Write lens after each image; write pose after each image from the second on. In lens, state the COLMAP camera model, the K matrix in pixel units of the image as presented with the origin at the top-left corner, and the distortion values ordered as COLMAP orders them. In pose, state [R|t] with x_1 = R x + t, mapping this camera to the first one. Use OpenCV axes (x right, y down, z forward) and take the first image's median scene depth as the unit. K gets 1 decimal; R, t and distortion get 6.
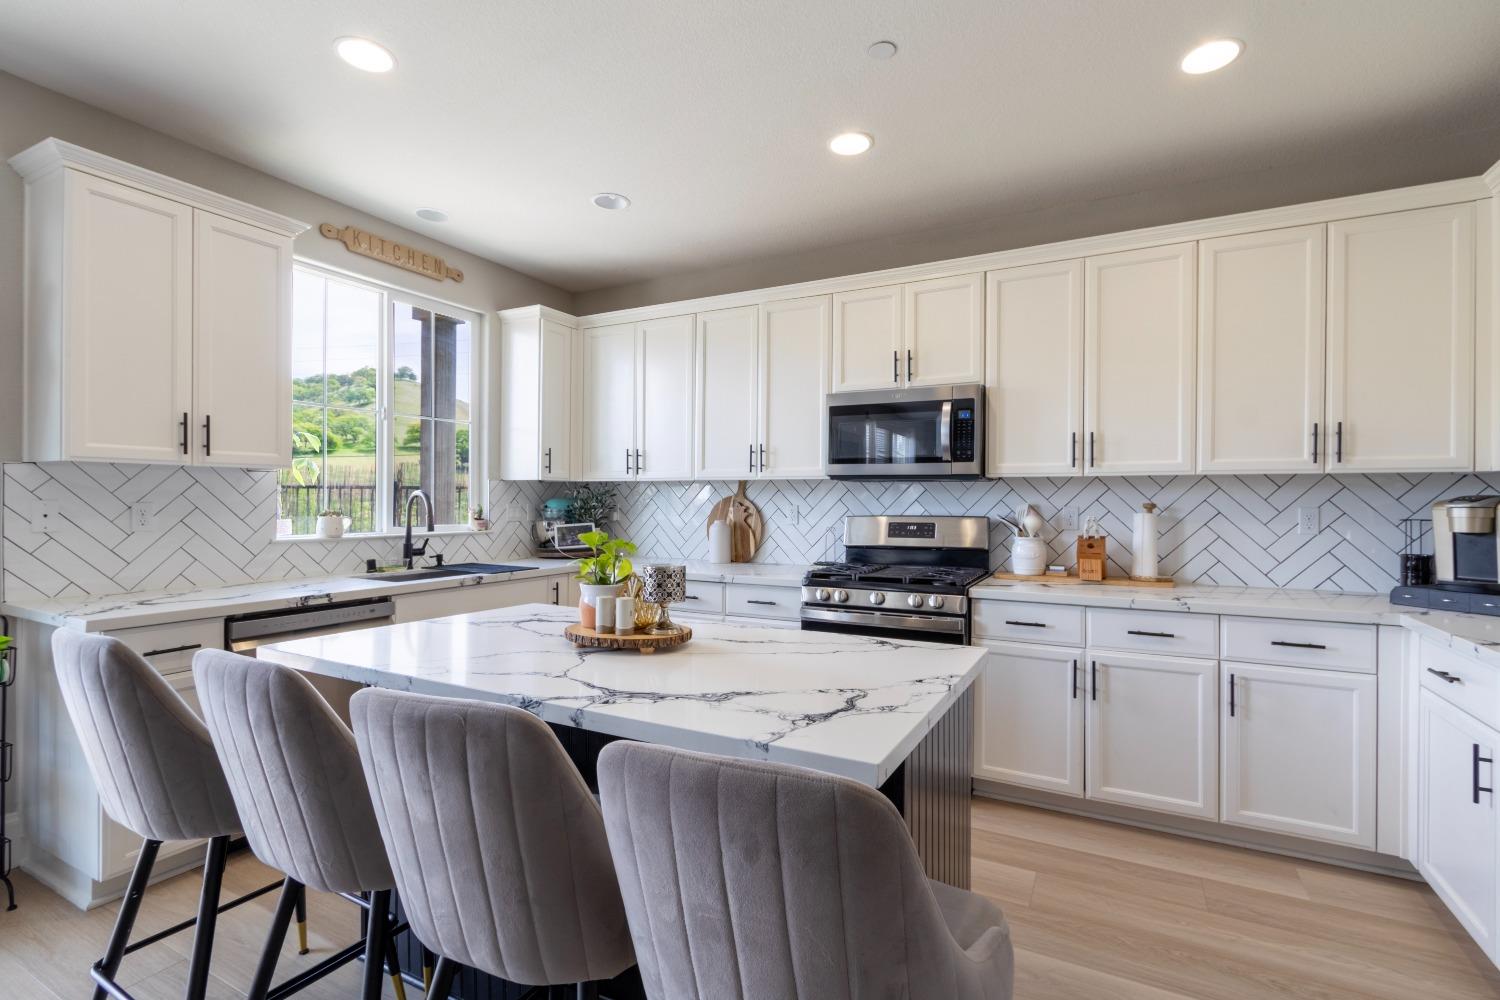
lens RADIAL K [[687.3, 0, 752.5], [0, 687.3, 499.2], [0, 0, 1]] dist [0.000676, -0.000233]
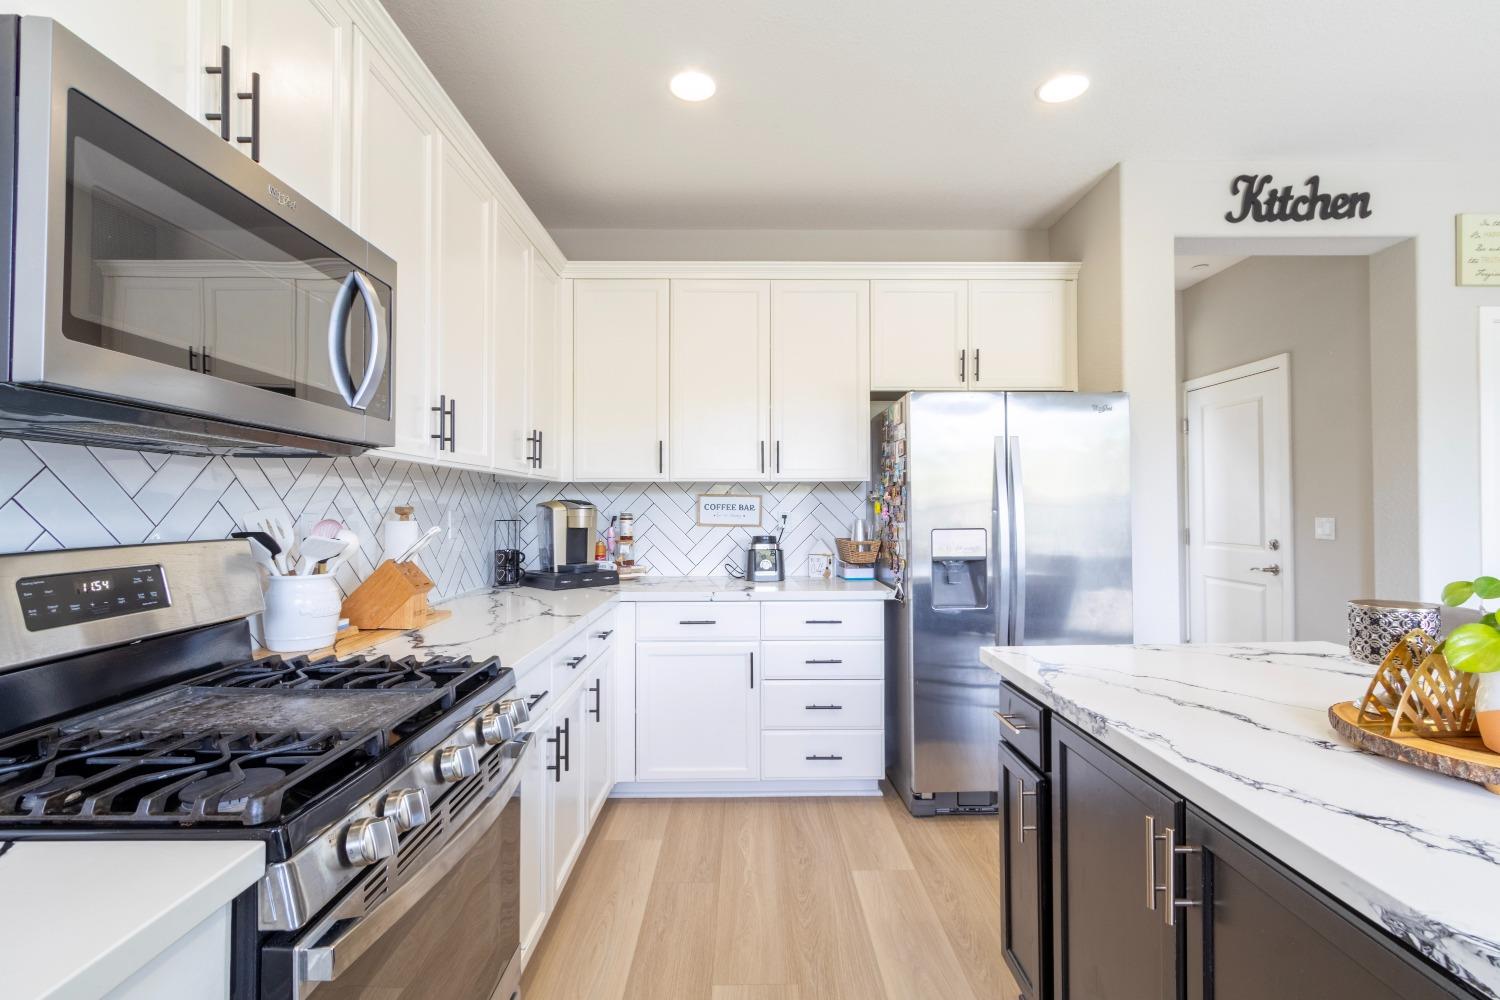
lens RADIAL K [[687.3, 0, 752.5], [0, 687.3, 499.2], [0, 0, 1]] dist [0.000676, -0.000233]
pose [[-0.475323, 0.008601, 0.879769, -0.191097], [-0.001536, 0.999943, -0.010606, 0.004178], [-0.879810, -0.006393, -0.475282, 0.890342]]
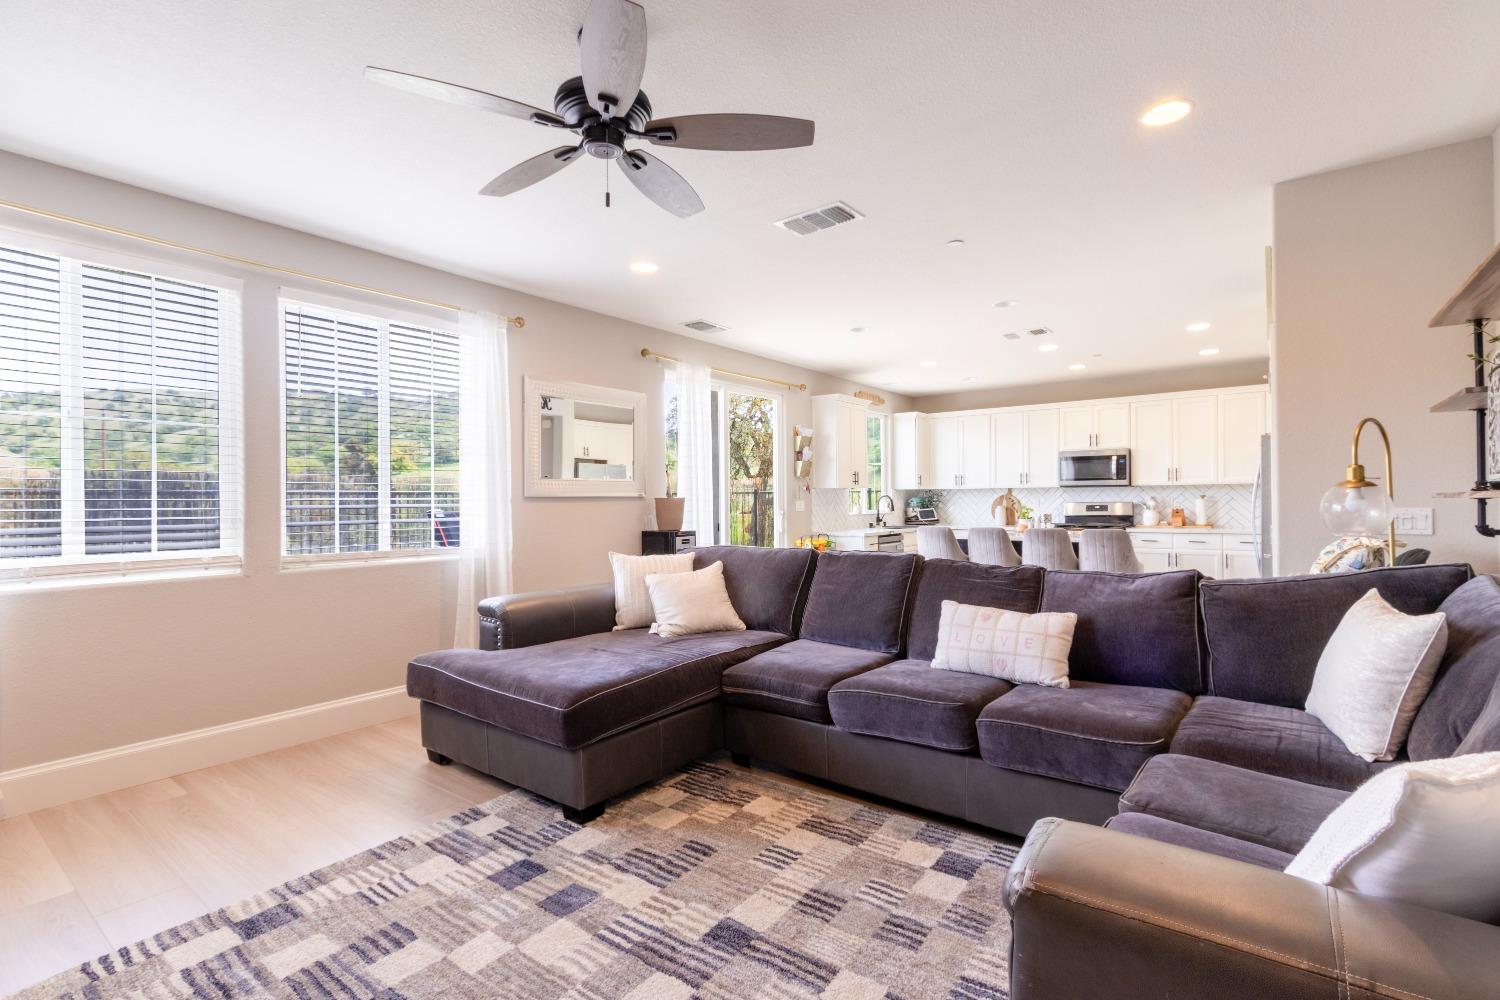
lens RADIAL K [[687.3, 0, 752.5], [0, 687.3, 499.2], [0, 0, 1]] dist [0.000676, -0.000233]
pose [[0.988058, -0.016078, -0.153241, -0.573485], [0.016112, 0.999870, -0.001019, -0.002258], [0.153238, -0.001462, 0.988188, -1.505265]]
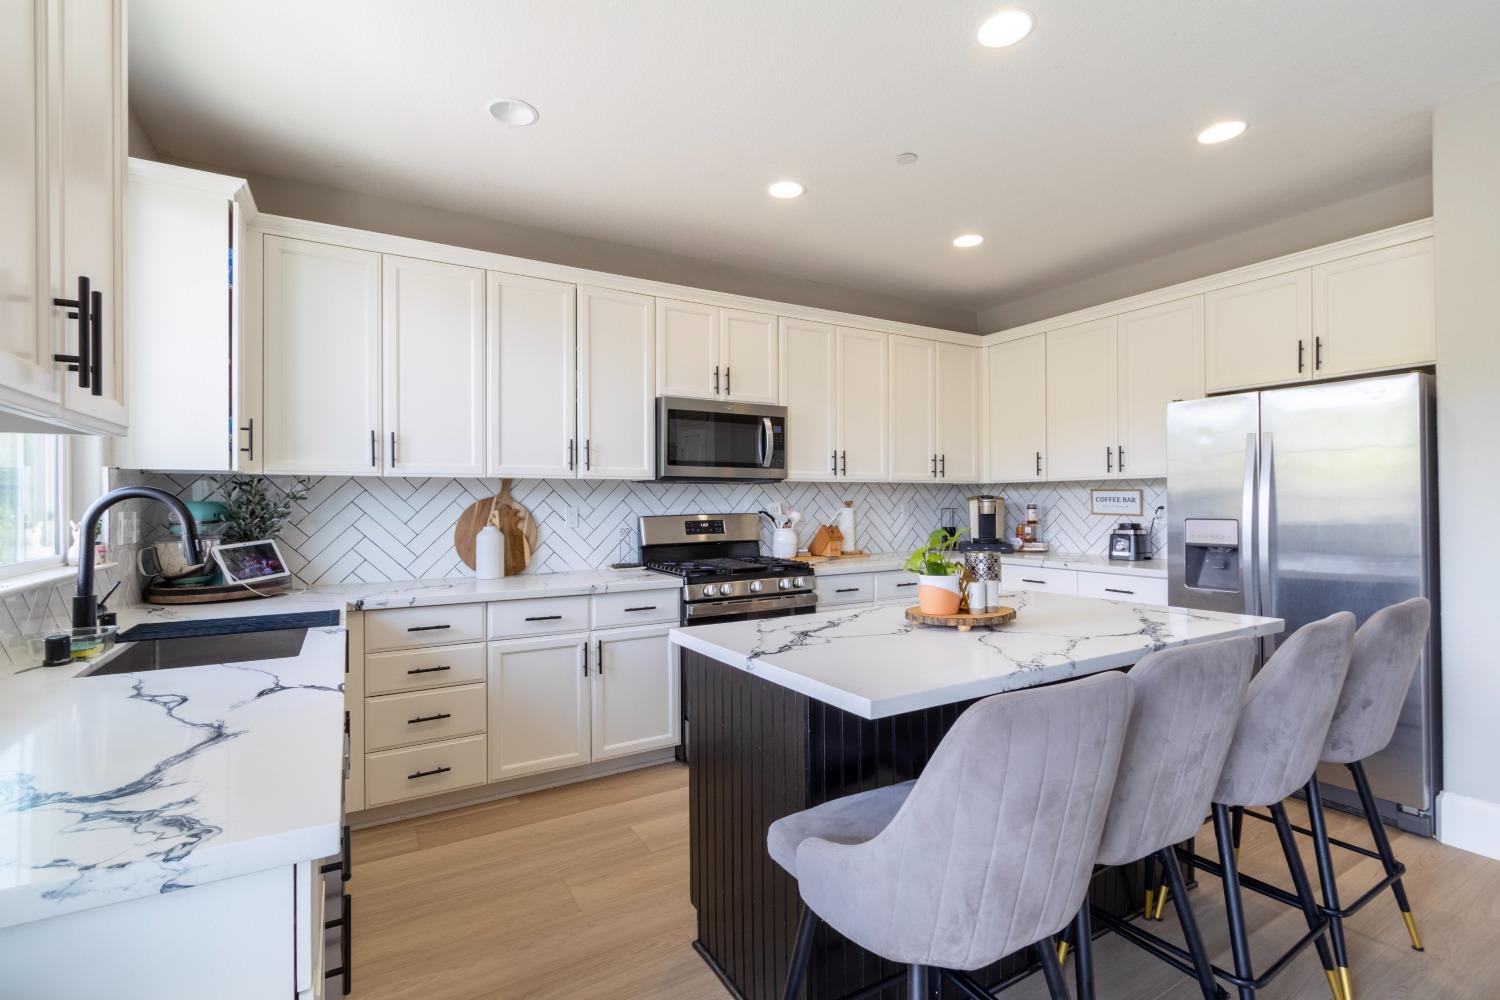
lens RADIAL K [[687.3, 0, 752.5], [0, 687.3, 499.2], [0, 0, 1]] dist [0.000676, -0.000233]
pose [[0.523831, -0.005207, 0.851806, -0.676614], [0.005943, 0.999979, 0.002459, -0.002485], [-0.851802, 0.003774, 0.523851, 0.354352]]
